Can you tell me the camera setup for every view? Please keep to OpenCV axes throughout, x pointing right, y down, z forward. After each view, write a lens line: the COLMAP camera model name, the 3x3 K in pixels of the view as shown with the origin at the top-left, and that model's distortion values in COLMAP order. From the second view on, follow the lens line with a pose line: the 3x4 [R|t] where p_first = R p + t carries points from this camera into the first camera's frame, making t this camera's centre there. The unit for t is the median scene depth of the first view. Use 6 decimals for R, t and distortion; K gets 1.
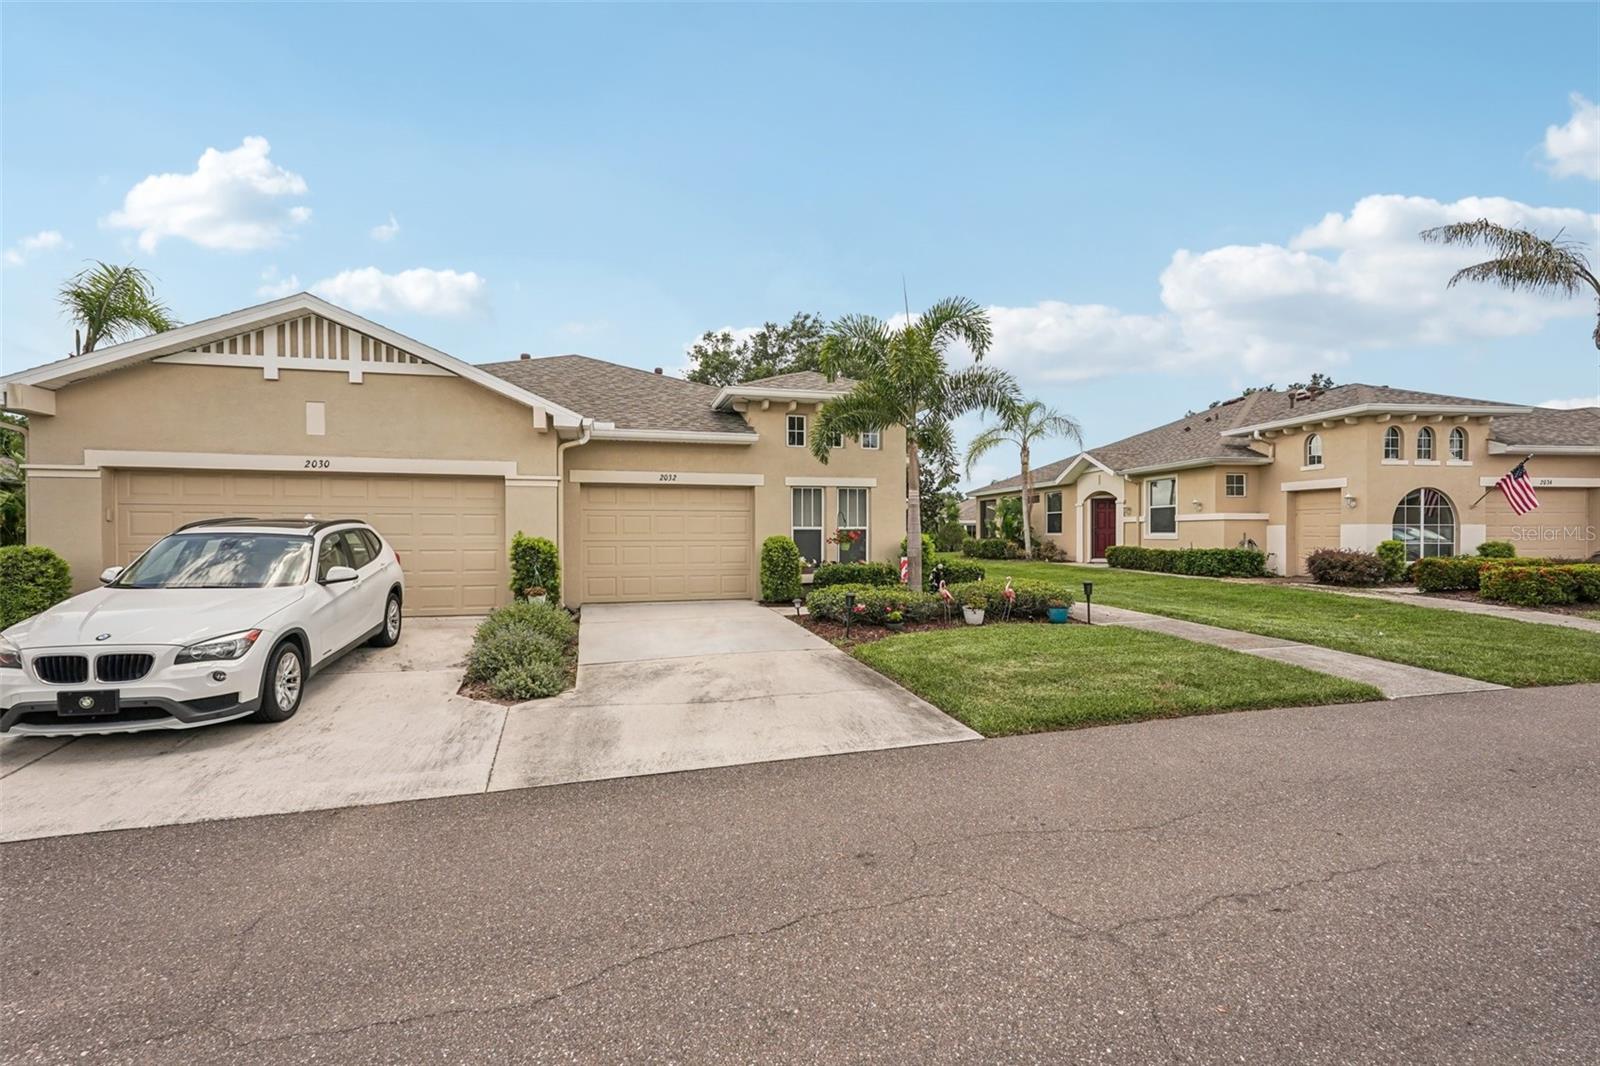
lens RADIAL K [[712.6, 0, 806.4], [0, 712.6, 535.4], [0, 0, 1]] dist [-0.002554, 0.000073]
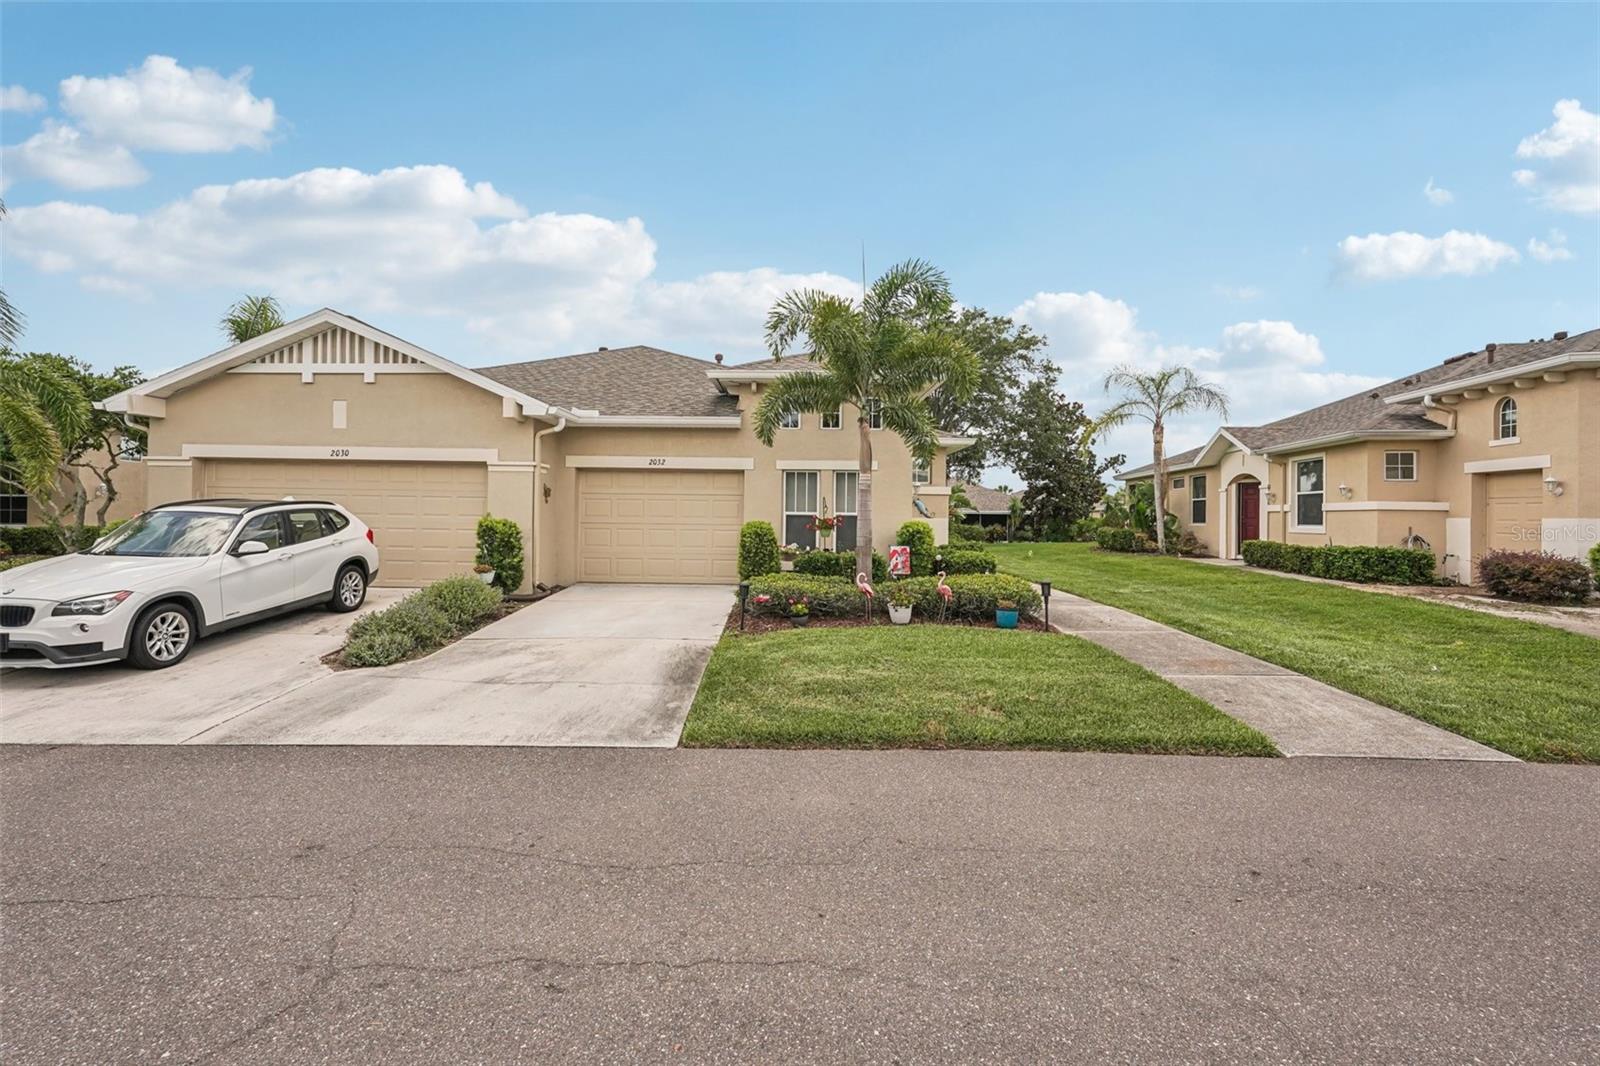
lens RADIAL K [[722.9, 0, 791.8], [0, 722.9, 504.9], [0, 0, 1]] dist [-0.002910, 0.000978]
pose [[0.955064, 0.009806, -0.296236, 0.298060], [-0.015717, 0.999722, -0.017580, -0.004829], [0.295981, 0.021446, 0.954953, 0.070252]]
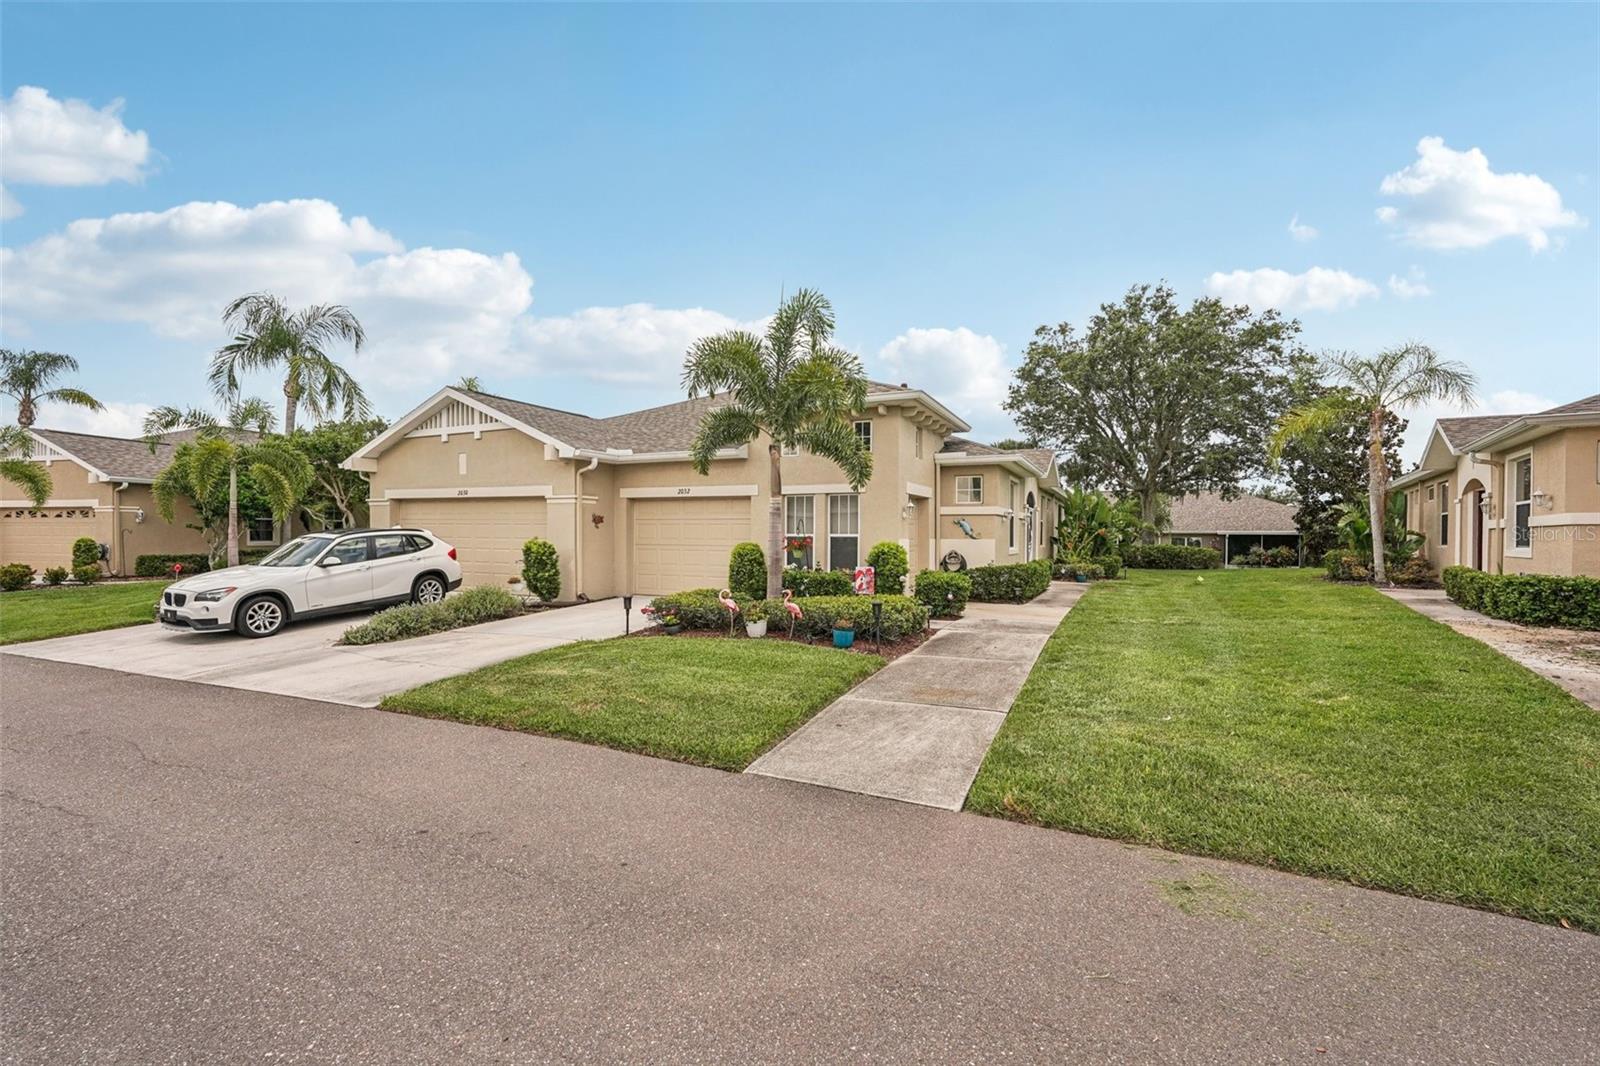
lens RADIAL K [[712.6, 0, 806.4], [0, 712.6, 535.4], [0, 0, 1]] dist [-0.002554, 0.000073]
pose [[0.749343, 0.006580, -0.662150, 0.731863], [-0.010491, 0.999943, -0.001936, -0.008839], [0.662099, 0.008398, 0.749369, 0.259456]]
